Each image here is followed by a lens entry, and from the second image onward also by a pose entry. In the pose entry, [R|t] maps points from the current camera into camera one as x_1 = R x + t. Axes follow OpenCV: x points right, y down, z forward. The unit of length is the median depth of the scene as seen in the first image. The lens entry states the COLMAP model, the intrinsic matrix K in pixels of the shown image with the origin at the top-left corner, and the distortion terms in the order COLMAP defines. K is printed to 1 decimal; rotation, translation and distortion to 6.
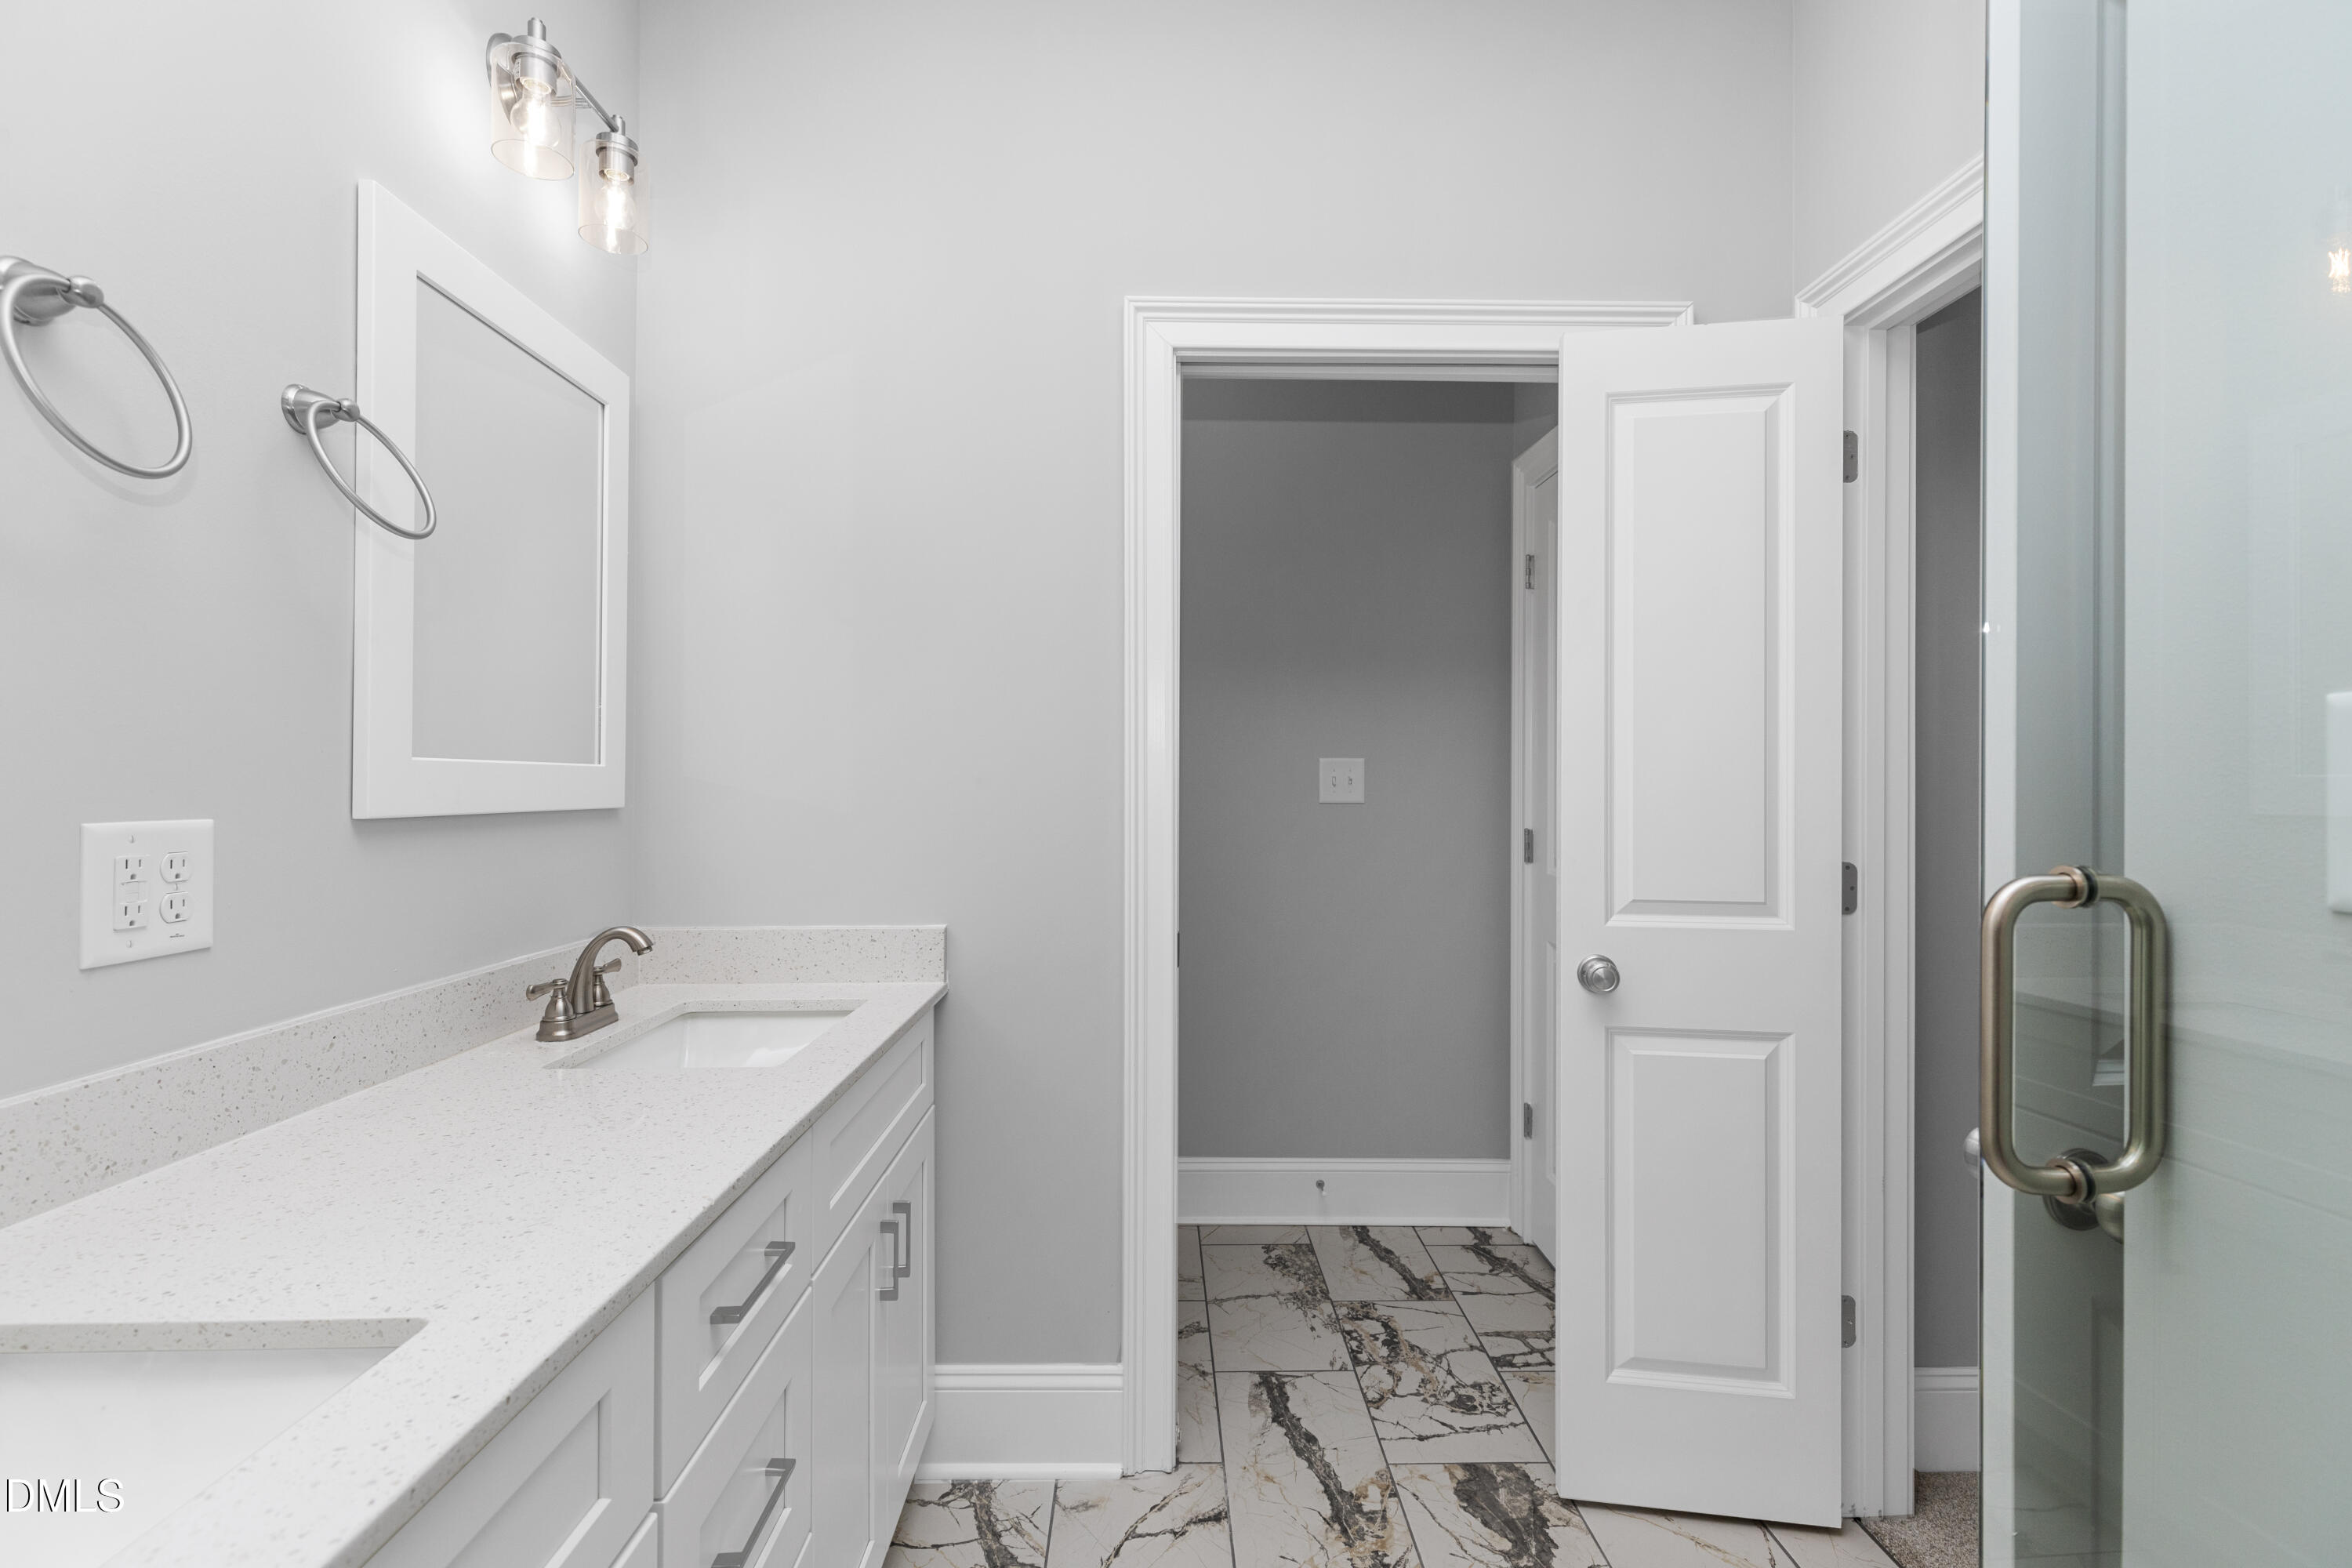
lens RADIAL K [[1070.6, 0, 1179.9], [0, 1070.6, 760.2], [0, 0, 1]] dist [0.004056, 0.000400]
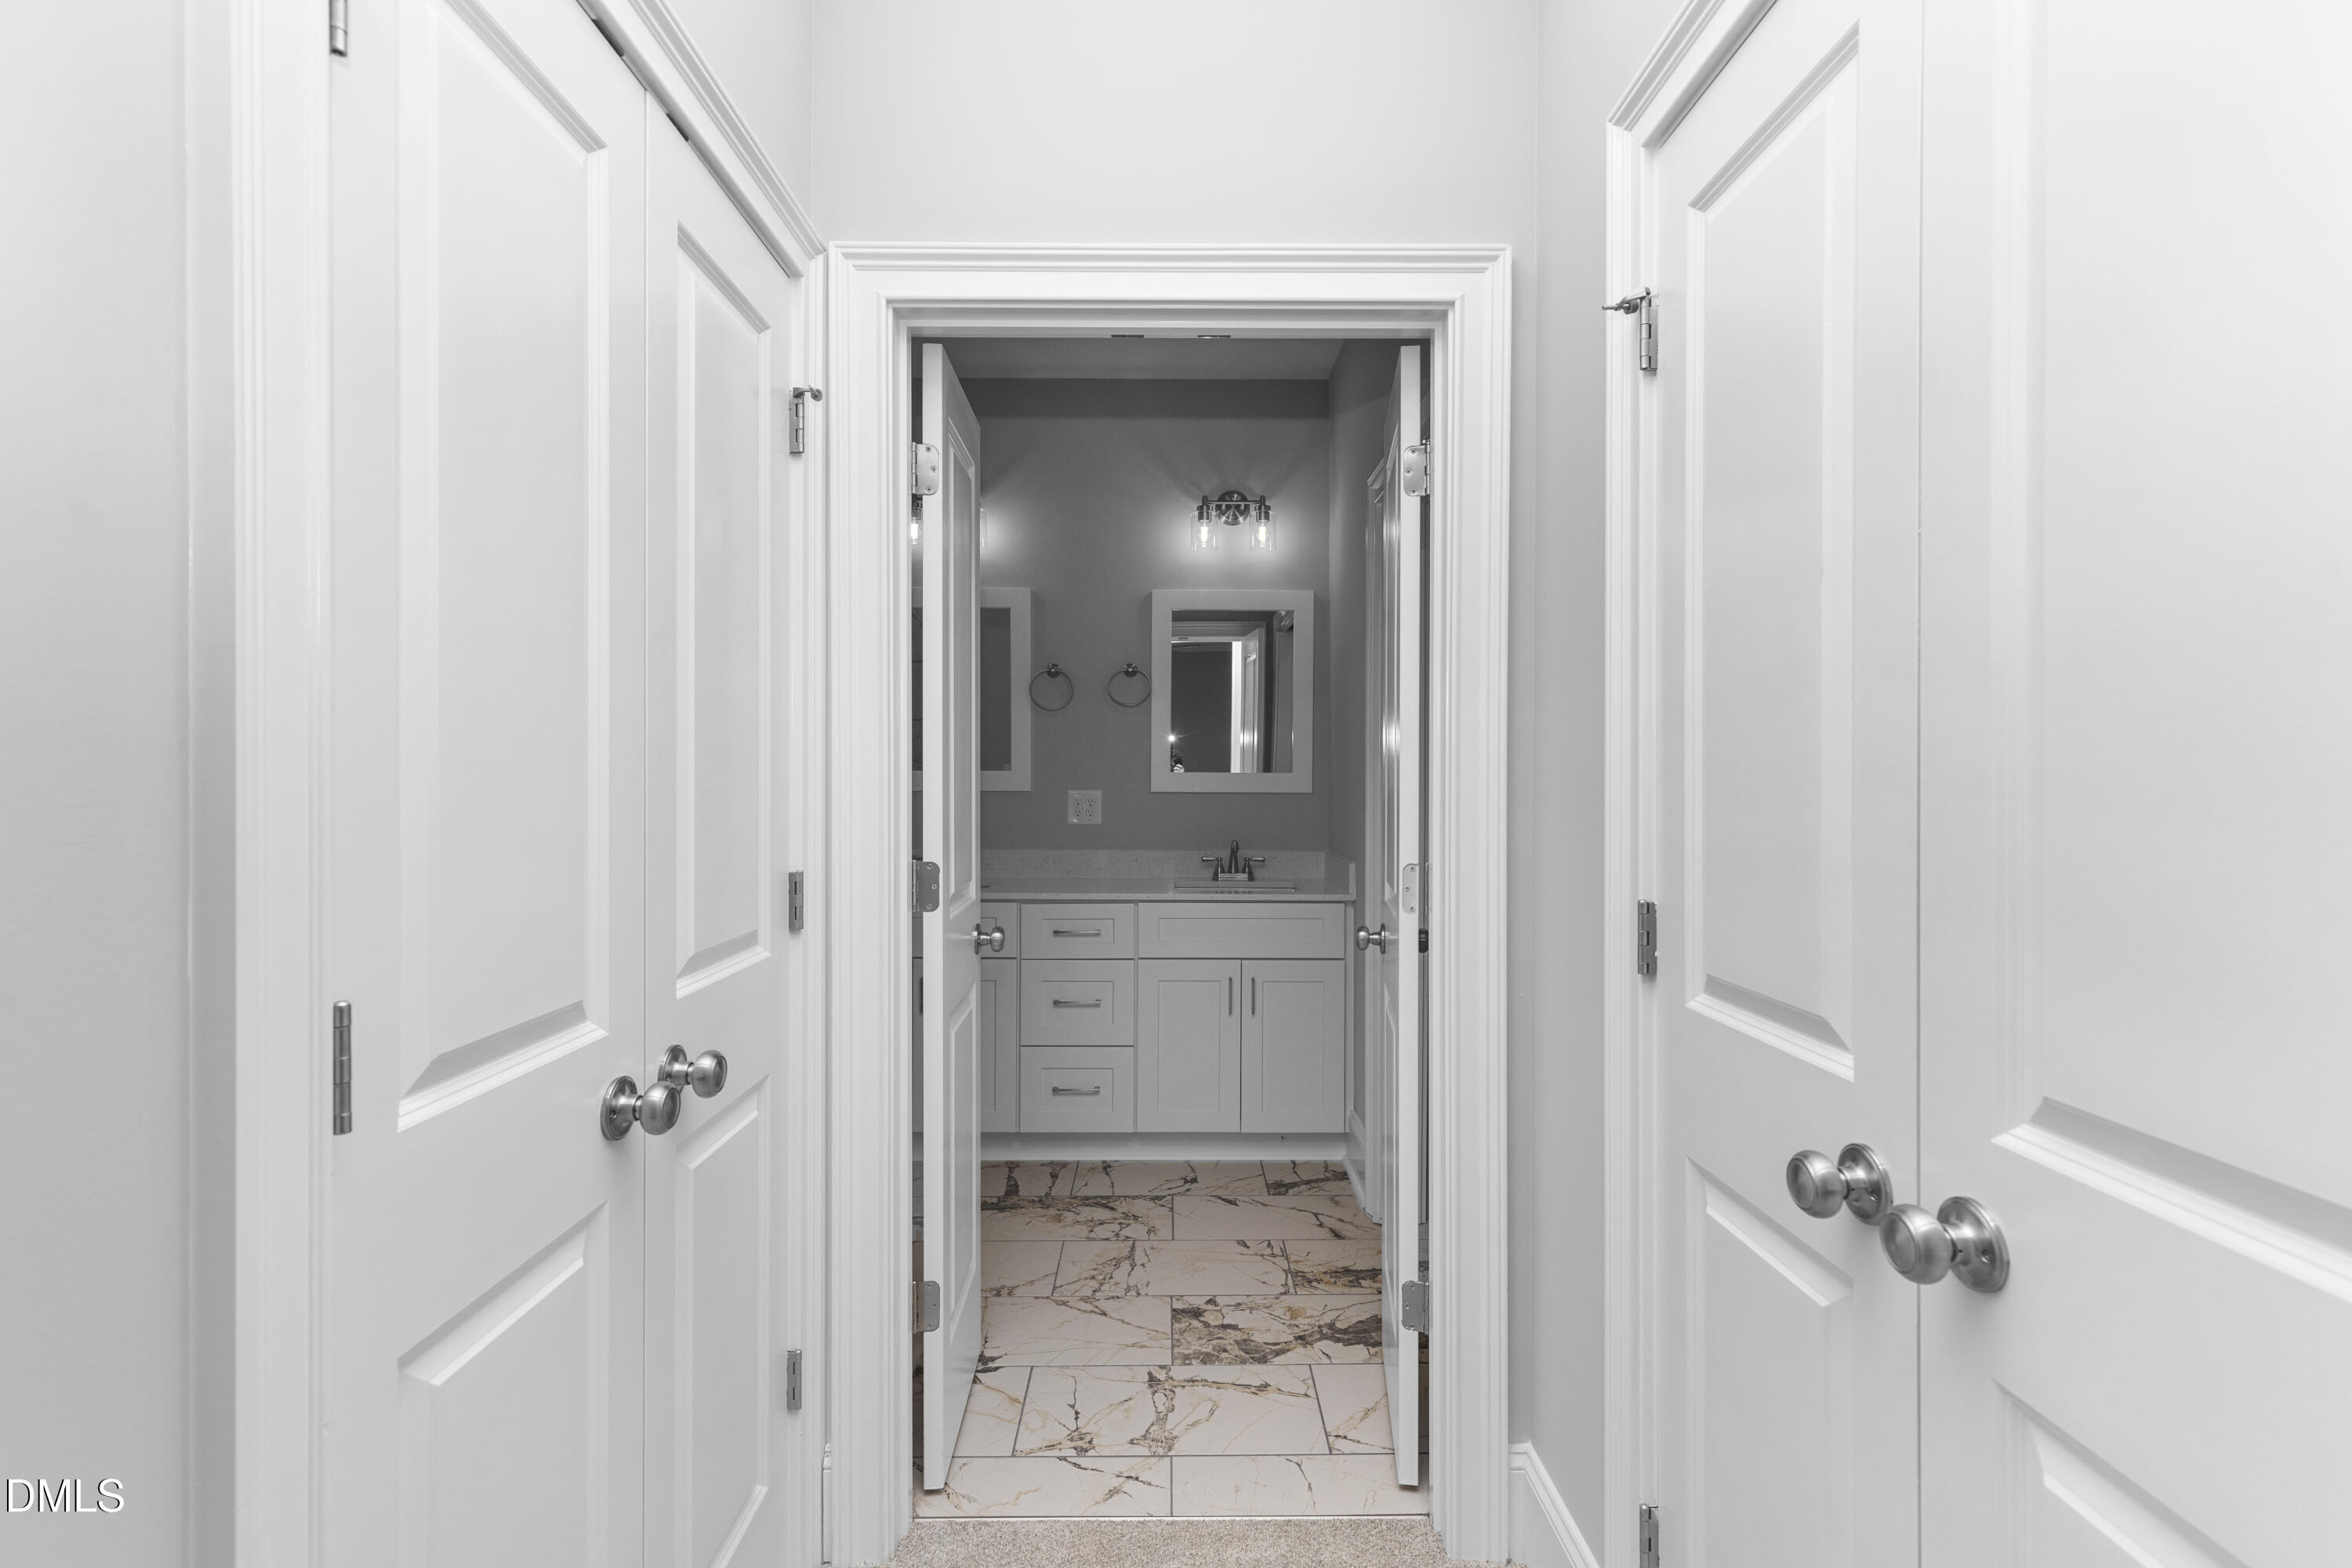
lens RADIAL K [[1065.1, 0, 1176.0], [0, 1065.1, 784.0], [0, 0, 1]] dist [0.000017, 0.000014]
pose [[-0.020039, 0.004562, -0.999789, 1.712378], [0.005297, 0.999976, 0.004457, 0.009823], [0.999785, -0.005206, -0.020063, 0.816931]]
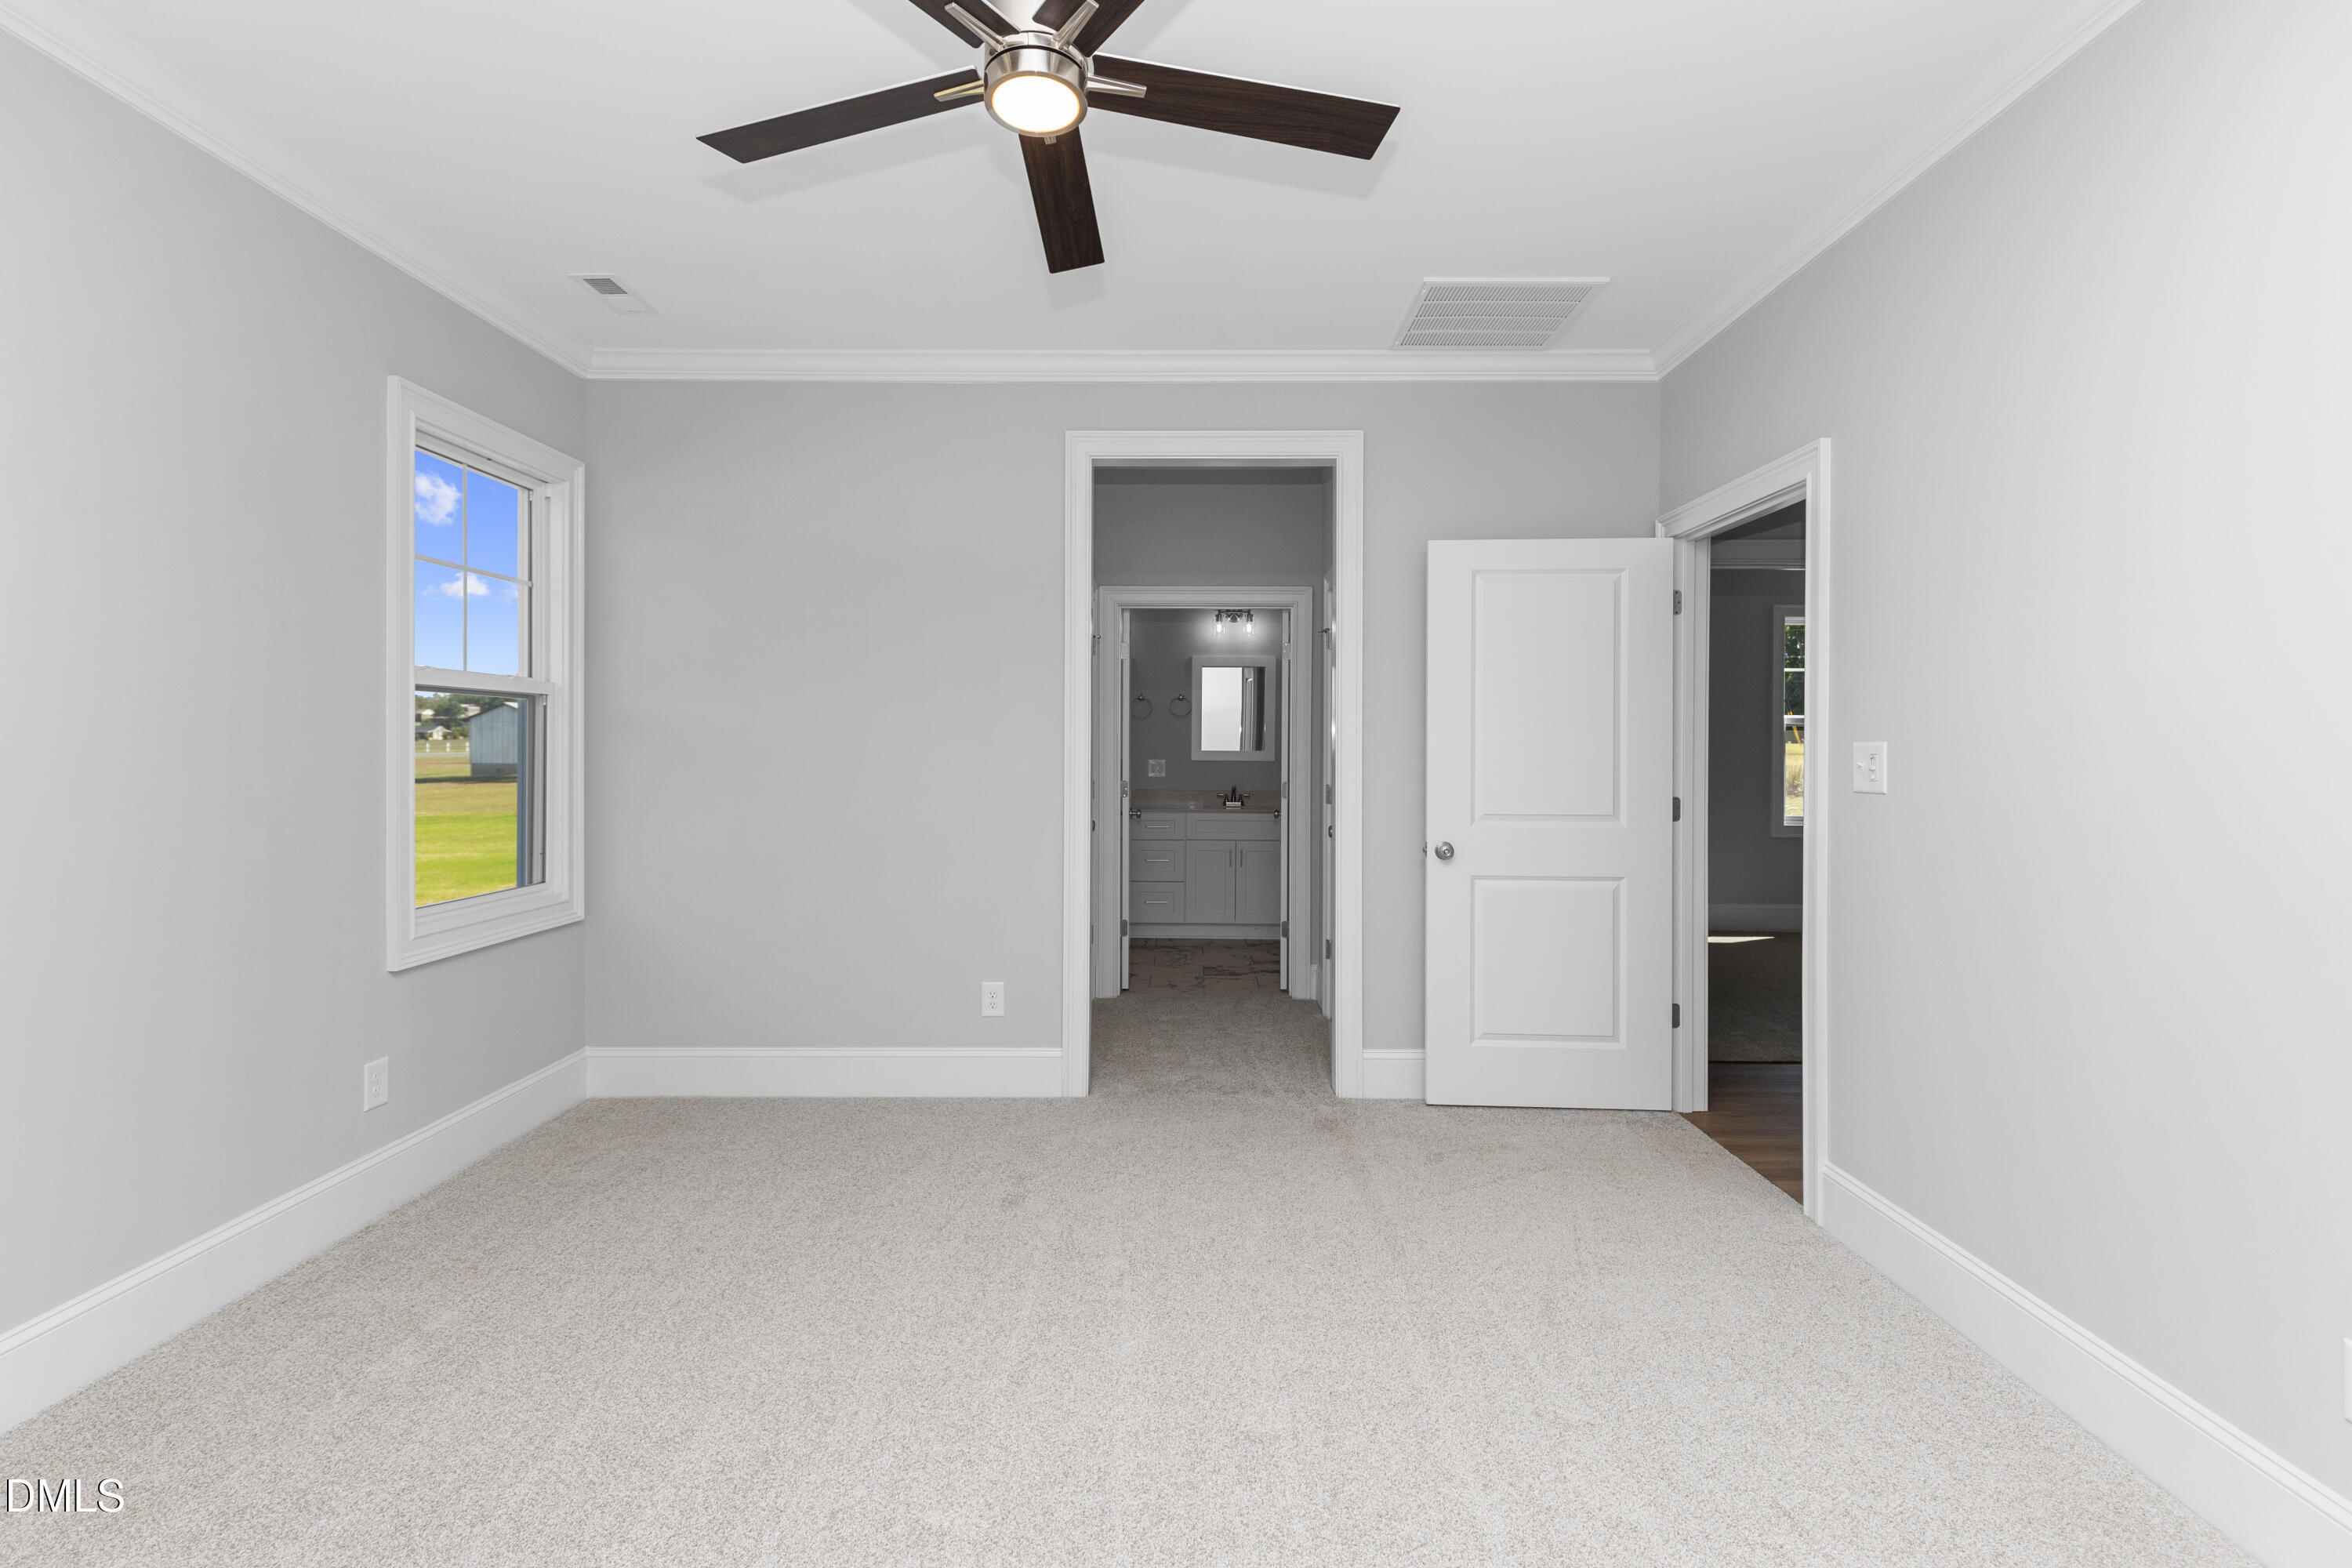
lens RADIAL K [[1070.6, 0, 1179.9], [0, 1070.6, 760.2], [0, 0, 1]] dist [0.004056, 0.000400]
pose [[-0.039883, 0.002624, -0.999201, 3.821740], [0.002639, 0.999993, 0.002521, 0.023673], [0.999201, -0.002536, -0.039889, 0.846606]]
